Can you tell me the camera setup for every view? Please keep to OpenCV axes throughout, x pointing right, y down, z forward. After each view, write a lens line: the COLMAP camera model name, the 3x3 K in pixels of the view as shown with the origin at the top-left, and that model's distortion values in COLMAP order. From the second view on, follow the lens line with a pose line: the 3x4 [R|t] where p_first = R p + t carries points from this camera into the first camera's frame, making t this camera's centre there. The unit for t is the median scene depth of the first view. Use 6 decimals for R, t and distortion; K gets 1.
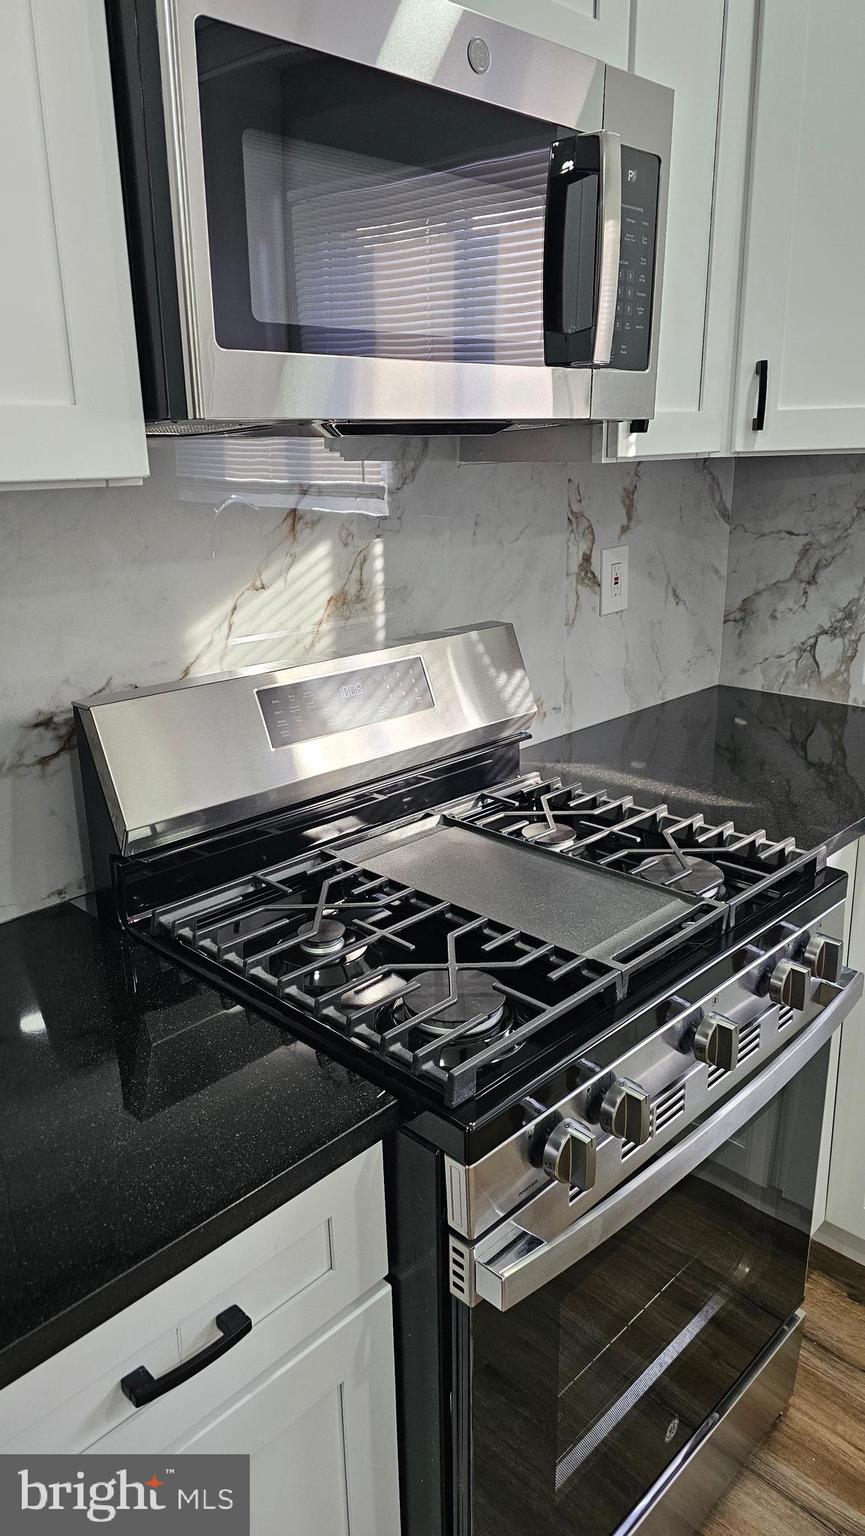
lens RADIAL K [[1022.6, 0, 430.8], [0, 1022.6, 754.8], [0, 0, 1]] dist [0.072854, -0.070230]
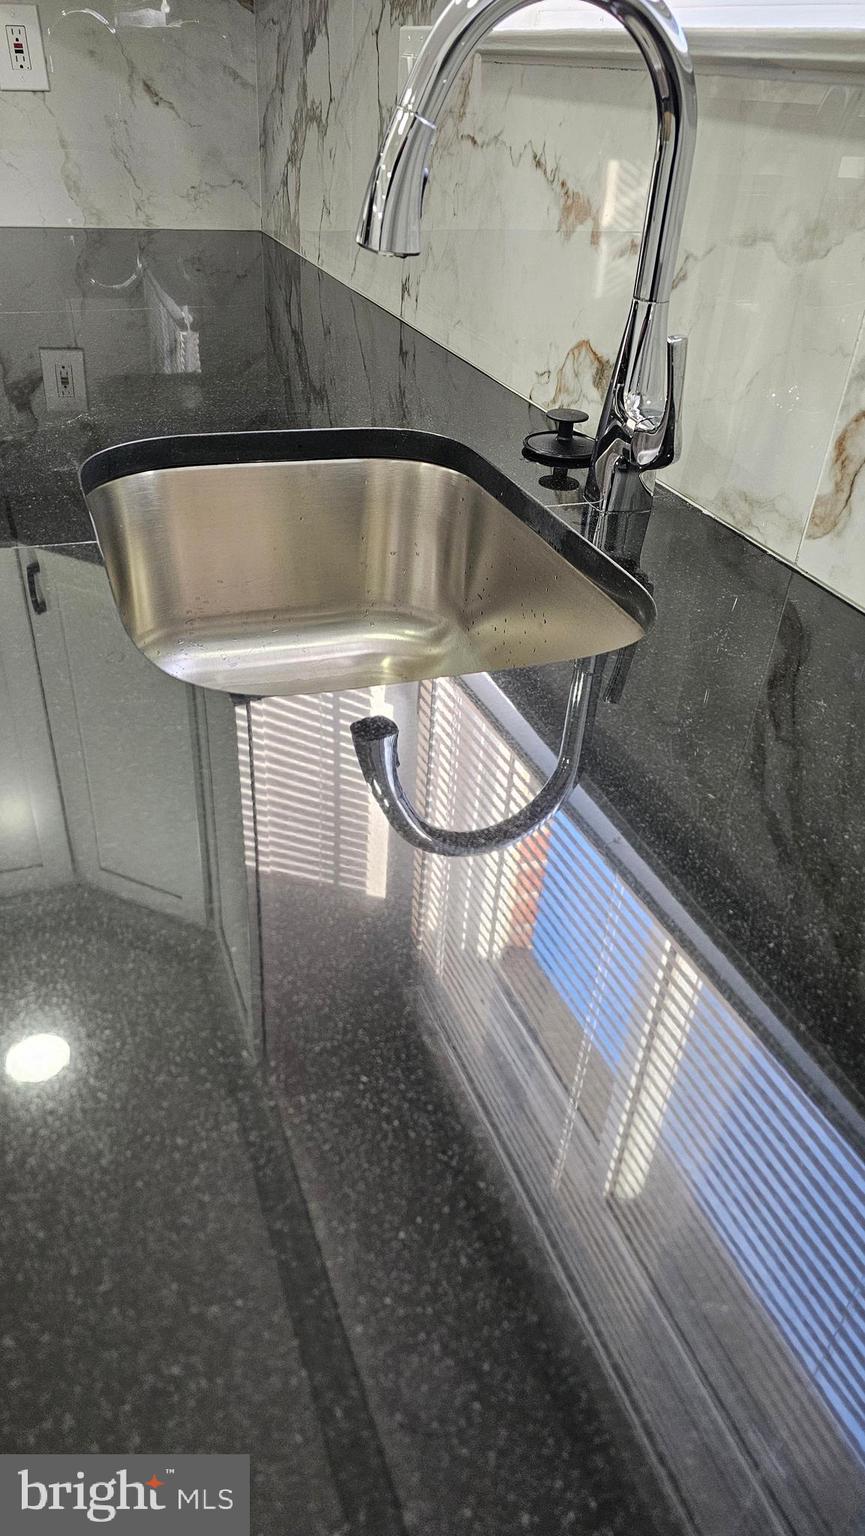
lens RADIAL K [[1022.6, 0, 433.1], [0, 1022.6, 769.9], [0, 0, 1]] dist [0.072854, -0.070230]
pose [[0.913068, 0.284032, -0.292629, 1.206086], [-0.186117, 0.928714, 0.320705, 0.072255], [0.362859, -0.238362, 0.900842, 0.198646]]
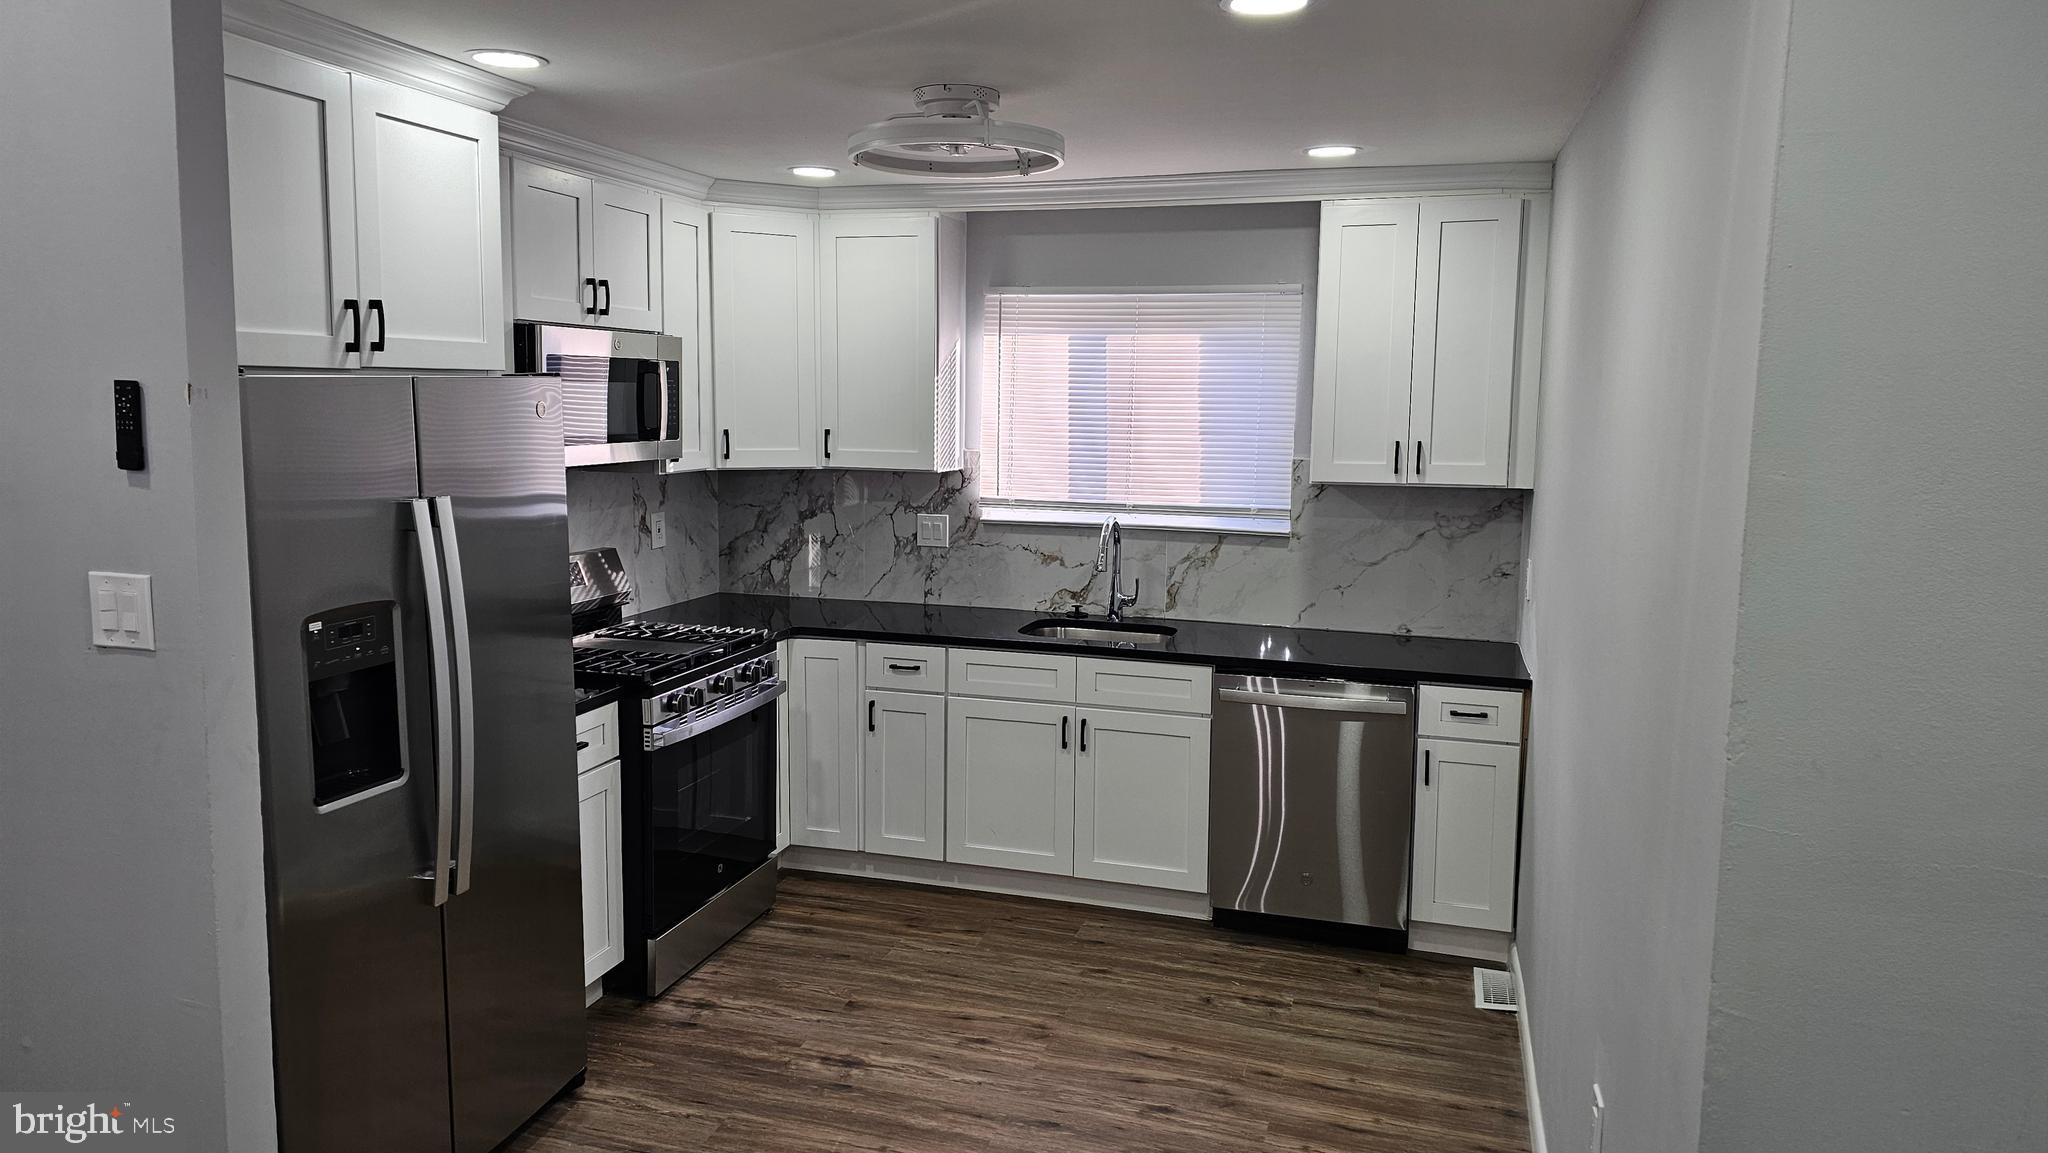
lens RADIAL K [[1363.5, 0, 1017.5], [0, 1363.5, 549.2], [0, 0, 1]] dist [0.072854, -0.070230]
pose [[0.882307, -0.023458, 0.470089, -0.506960], [0.108684, 0.981920, -0.154987, 0.389507], [-0.457954, 0.187837, 0.868904, -1.762456]]
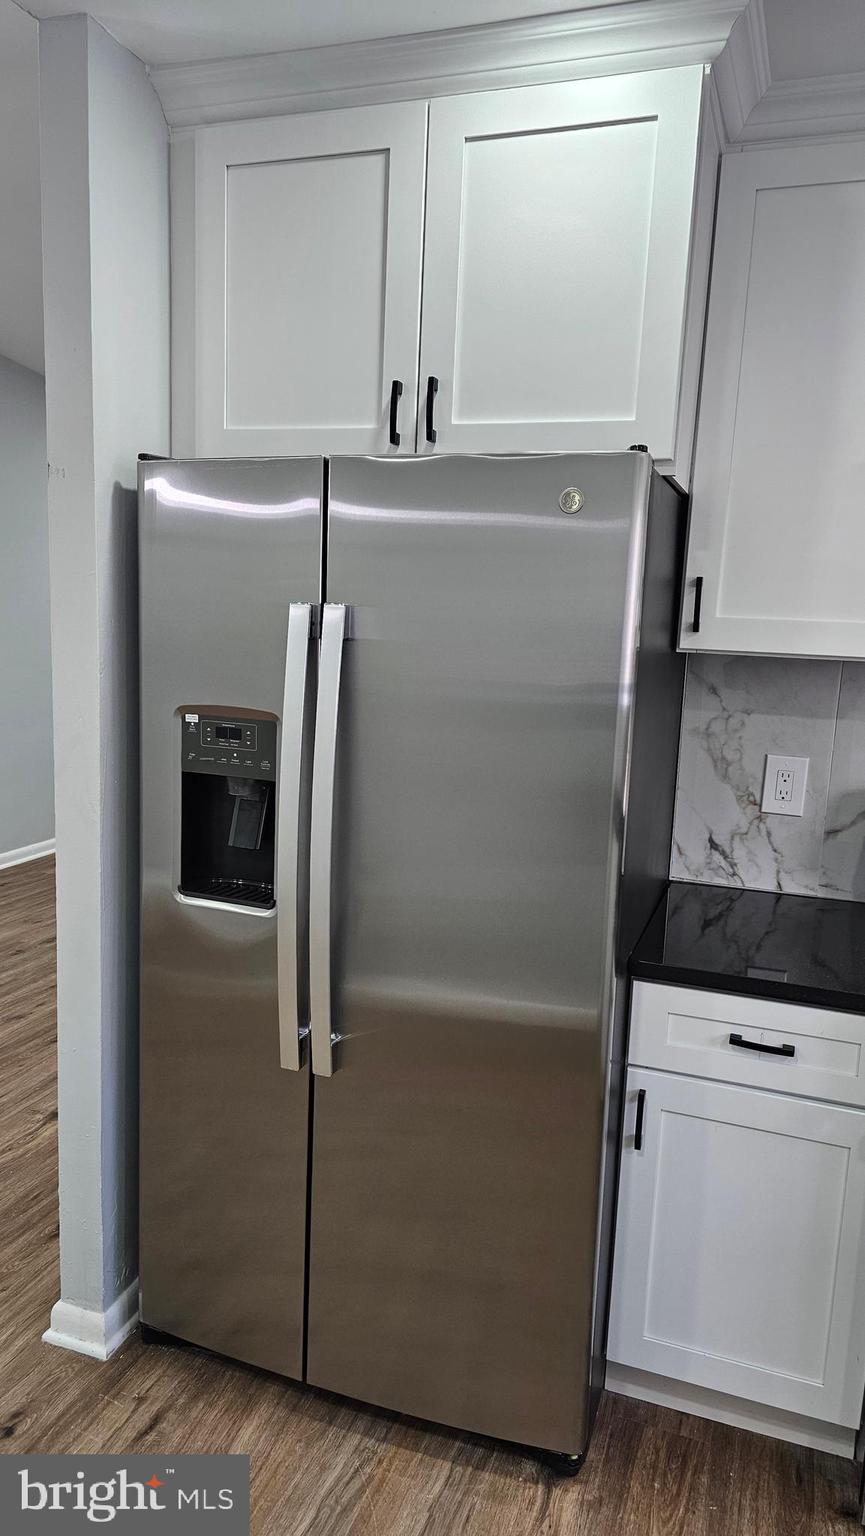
lens RADIAL K [[1022.6, 0, 419.0], [0, 1022.6, 769.6], [0, 0, 1]] dist [0.072854, -0.070230]
pose [[0.420578, 0.181083, -0.889001, 0.633380], [-0.316209, 0.947694, 0.043443, 0.081962], [0.850368, 0.262839, 0.455839, -0.371818]]
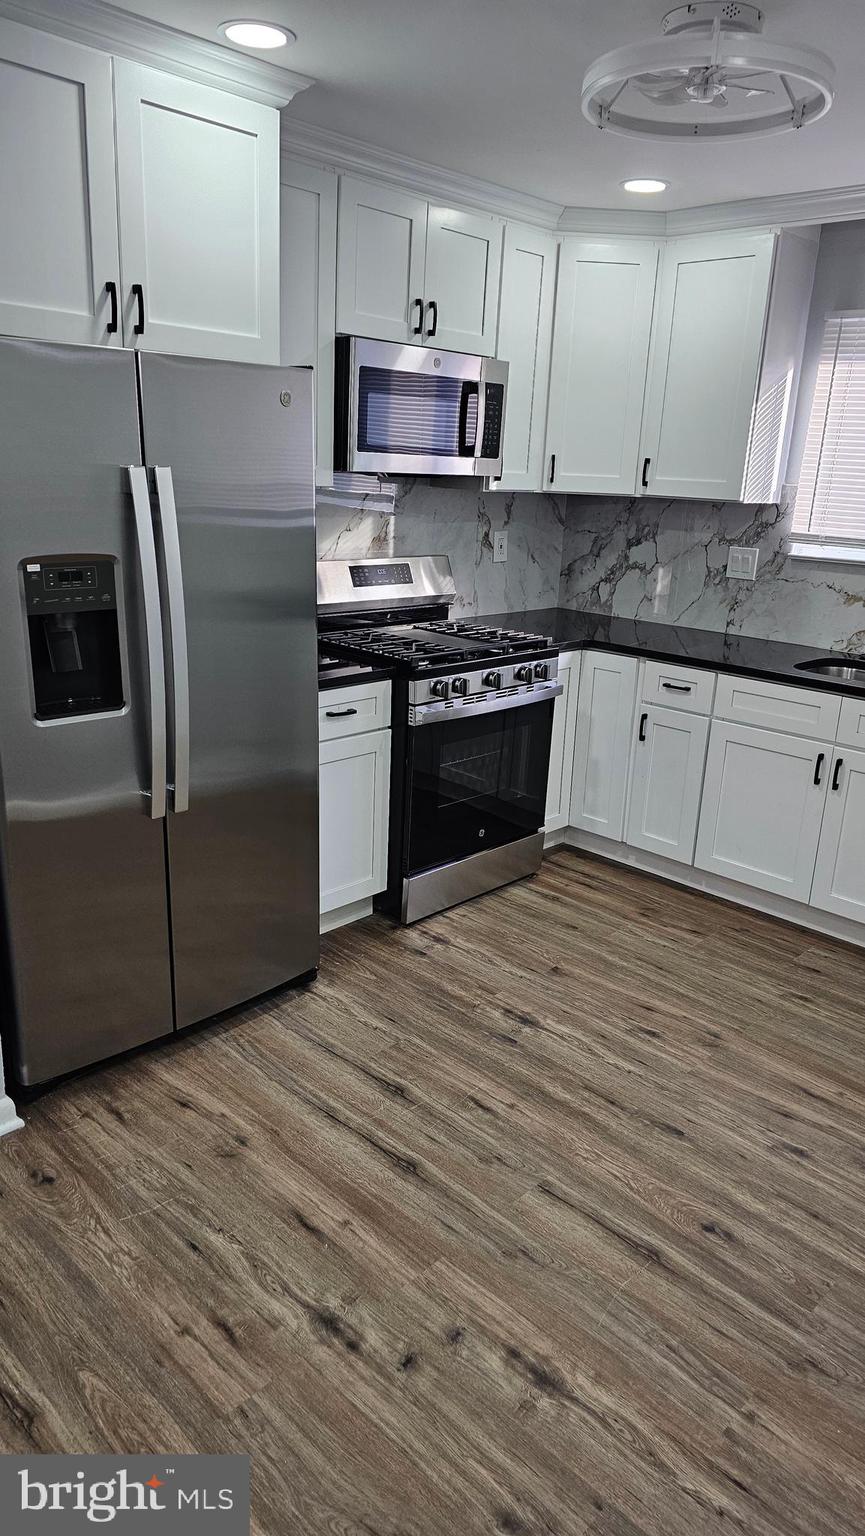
lens RADIAL K [[1022.6, 0, 447.9], [0, 1022.6, 771.1], [0, 0, 1]] dist [0.072854, -0.070230]
pose [[0.997706, 0.055336, 0.038987, 0.015401], [-0.055295, 0.998468, -0.002141, 0.388331], [-0.039046, -0.000020, 0.999237, -1.429352]]
